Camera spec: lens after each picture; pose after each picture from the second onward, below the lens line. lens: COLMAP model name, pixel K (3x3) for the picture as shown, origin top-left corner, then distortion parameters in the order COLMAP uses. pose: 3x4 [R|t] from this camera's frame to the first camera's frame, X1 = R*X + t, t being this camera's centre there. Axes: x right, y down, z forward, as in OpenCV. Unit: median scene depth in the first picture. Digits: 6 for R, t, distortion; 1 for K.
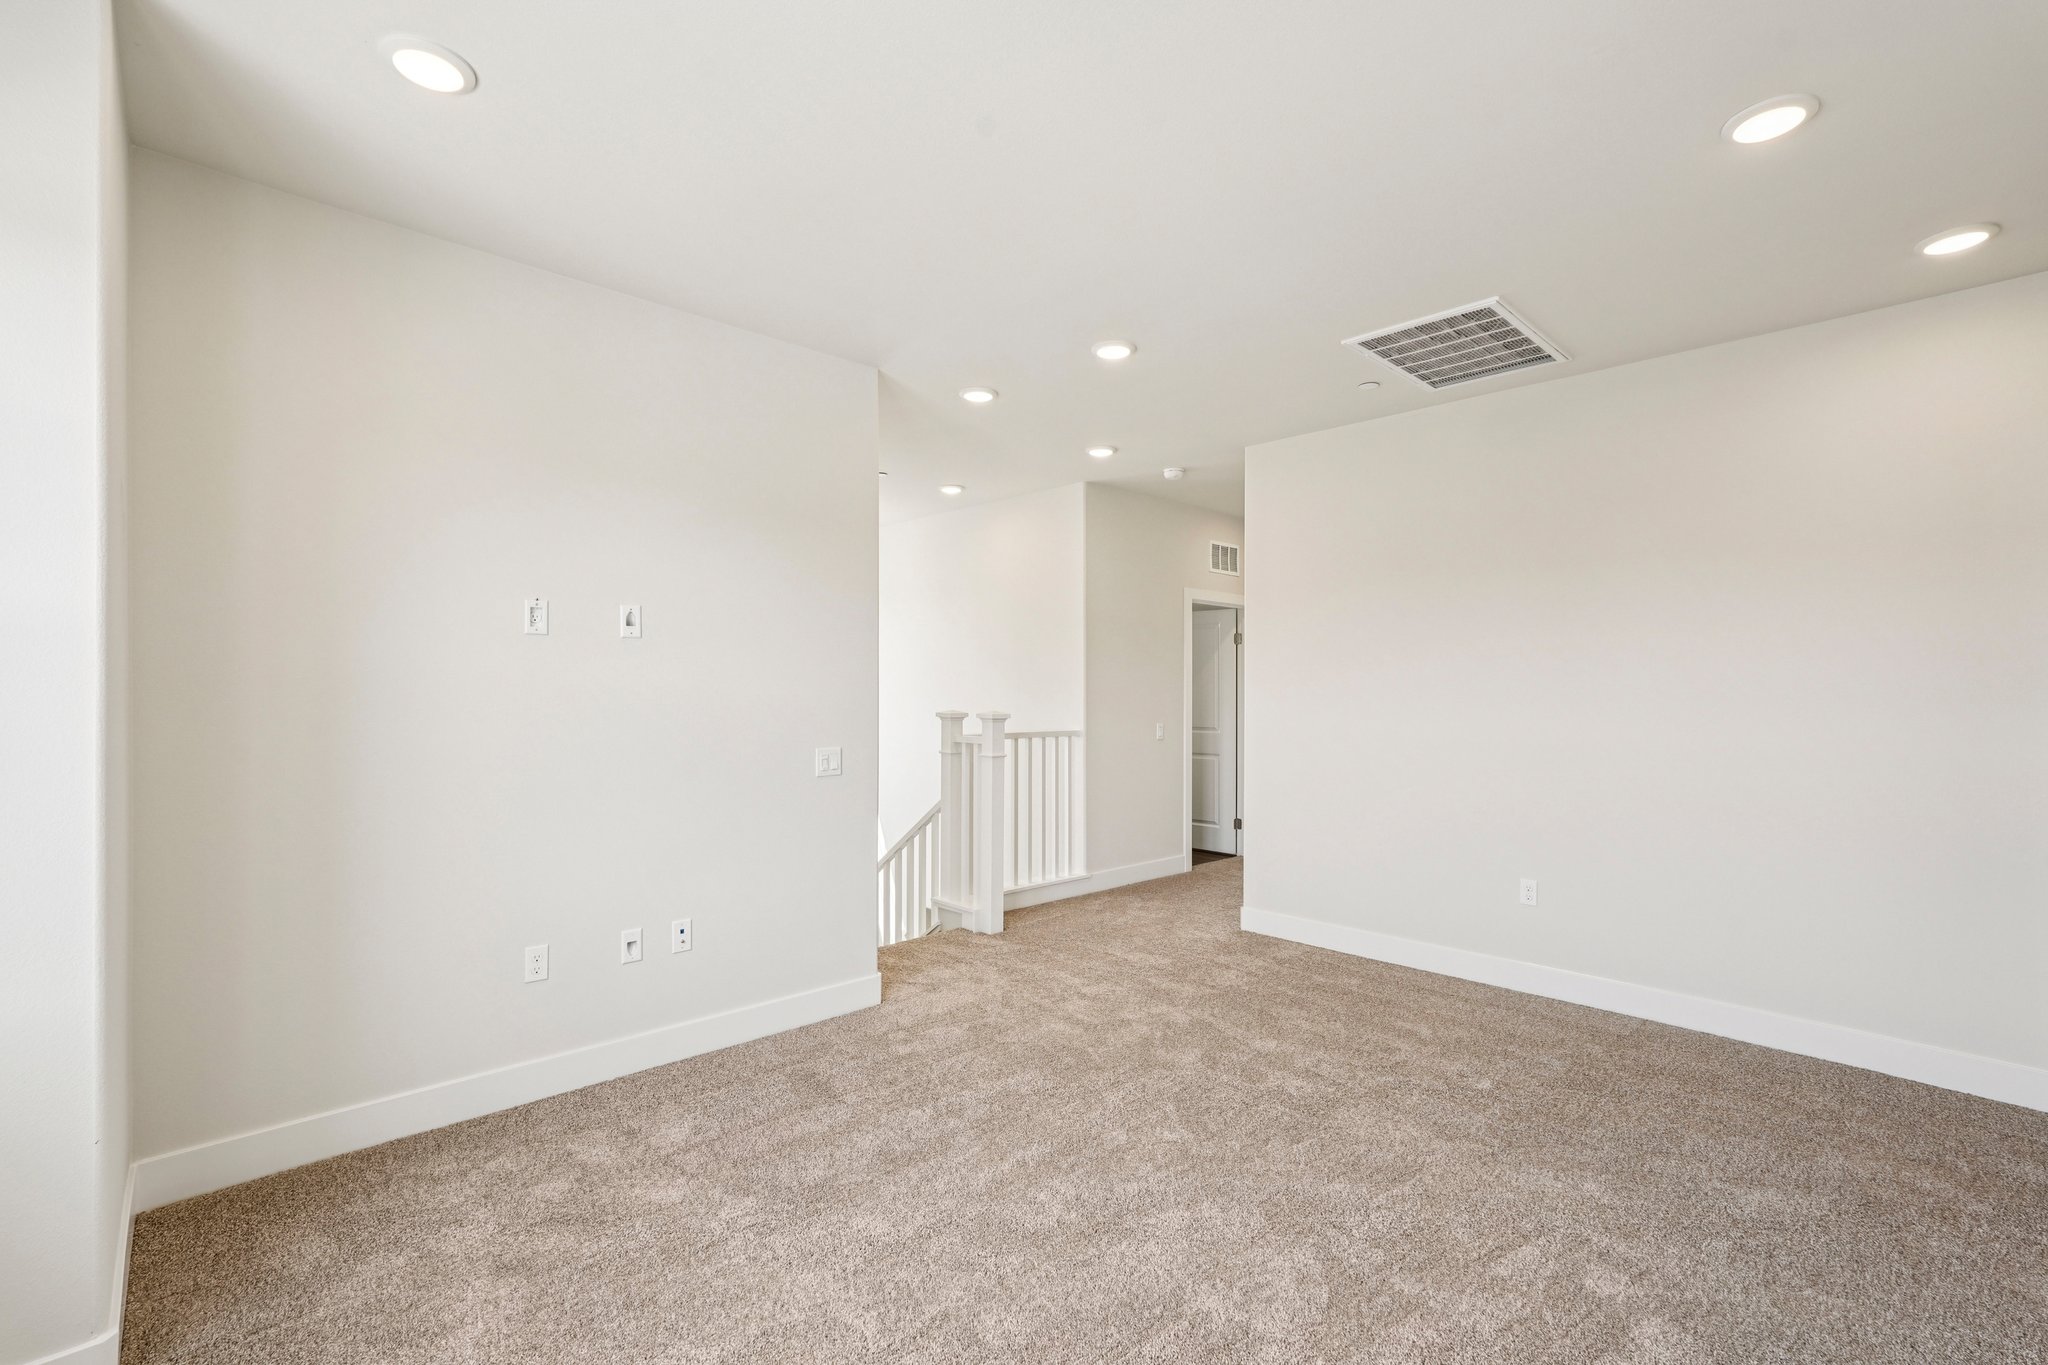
lens RADIAL K [[900.3, 0, 1010.3], [0, 900.3, 668.1], [0, 0, 1]] dist [-0.017220, 0.007211]
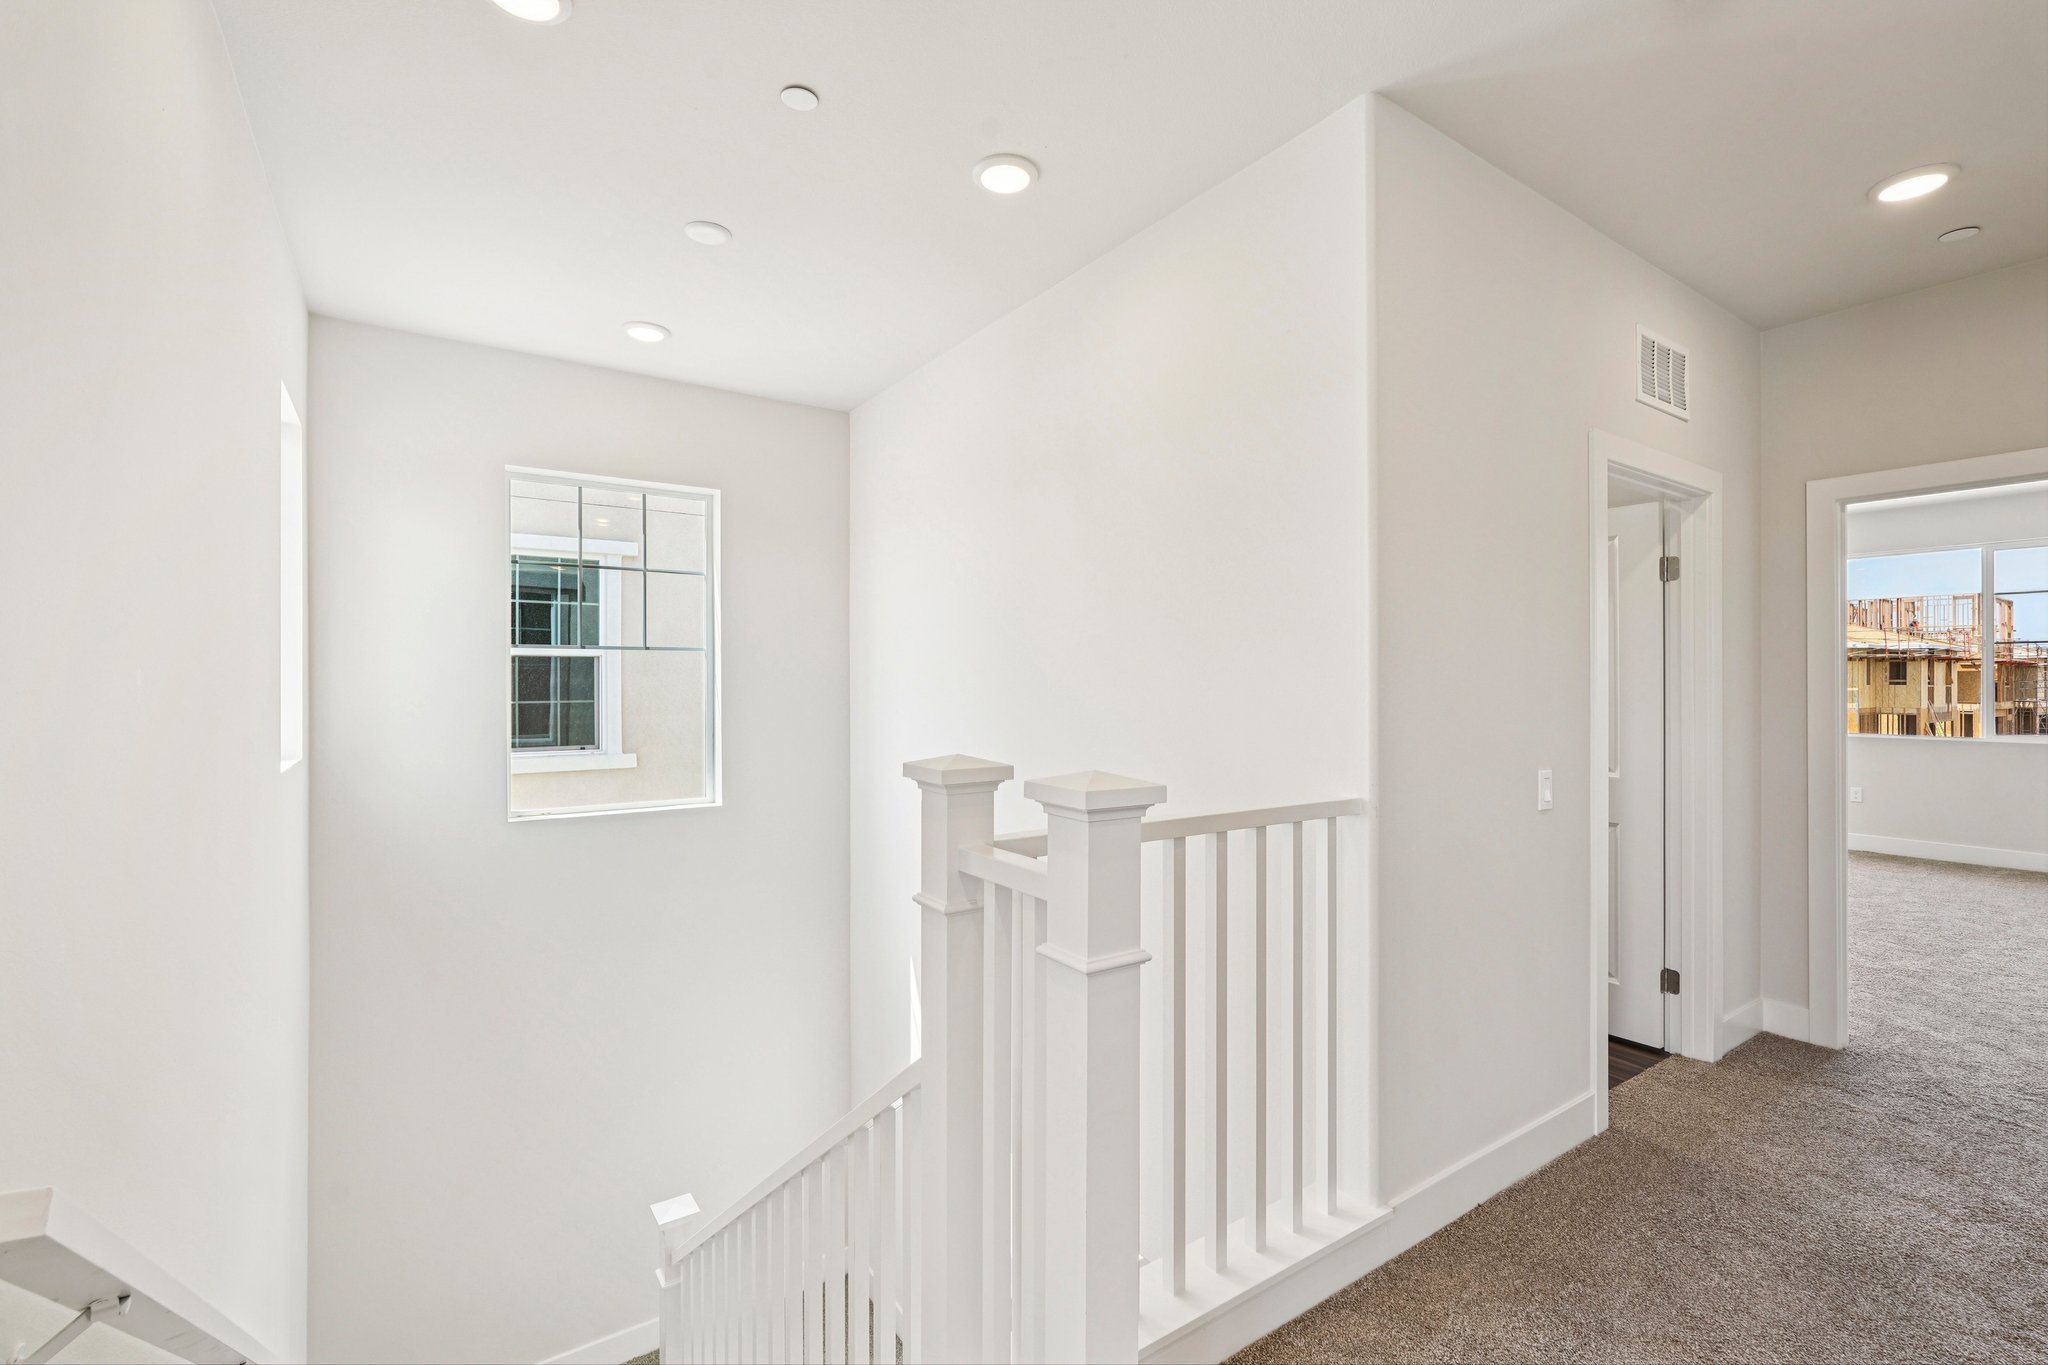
lens RADIAL K [[900.3, 0, 1028.2], [0, 900.3, 688.5], [0, 0, 1]] dist [-0.017220, 0.007211]
pose [[0.990391, -0.001400, -0.138288, -0.002426], [0.005401, 0.999578, 0.028559, 0.016112], [0.138190, -0.029031, 0.989980, 0.666337]]
